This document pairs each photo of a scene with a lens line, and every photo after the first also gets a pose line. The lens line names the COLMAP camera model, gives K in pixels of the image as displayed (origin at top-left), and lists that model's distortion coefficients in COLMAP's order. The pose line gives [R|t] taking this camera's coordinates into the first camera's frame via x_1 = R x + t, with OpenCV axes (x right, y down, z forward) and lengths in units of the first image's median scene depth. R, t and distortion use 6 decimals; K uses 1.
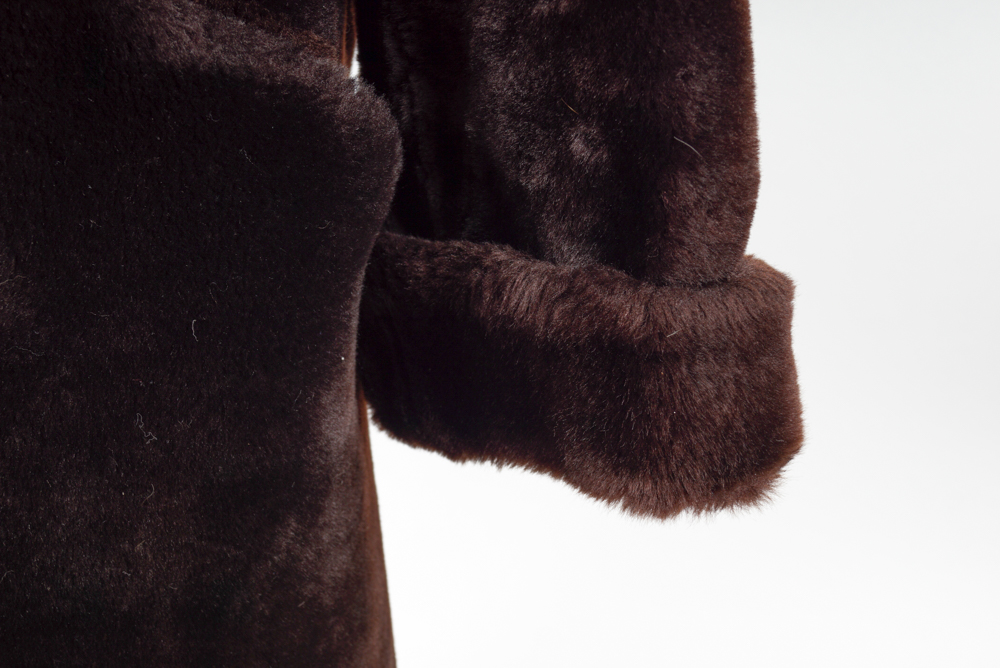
lens RADIAL K [[1562.0, 0, 501.3], [0, 1562.0, 334.4], [0, 0, 1]] dist [-0.004845, 0.000000]
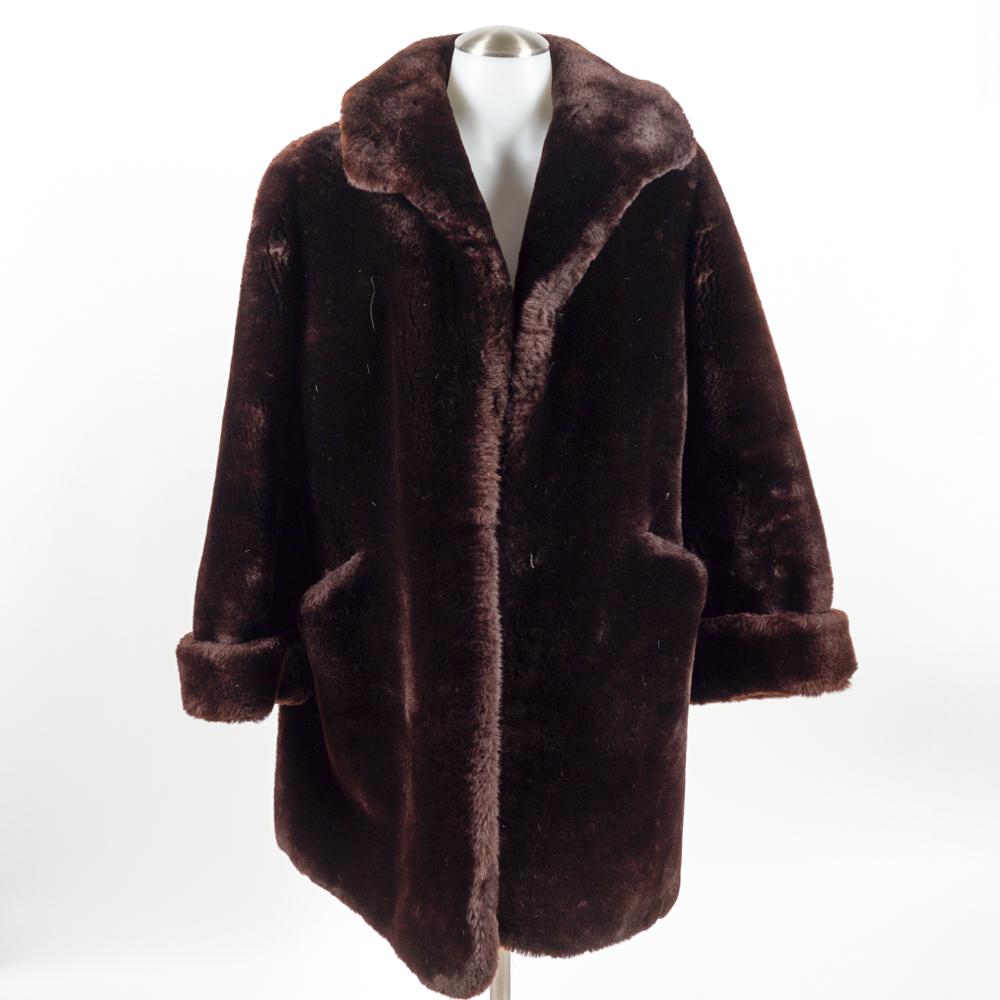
lens RADIAL K [[1721.3, 0, 495.6], [0, 1721.3, 500.6], [0, 0, 1]] dist [-0.025769, 0.000000]
pose [[0.983738, -0.072099, 0.164504, -1.045242], [0.114101, 0.958200, -0.262363, 0.571149], [-0.138712, 0.276866, 0.950844, -2.198230]]
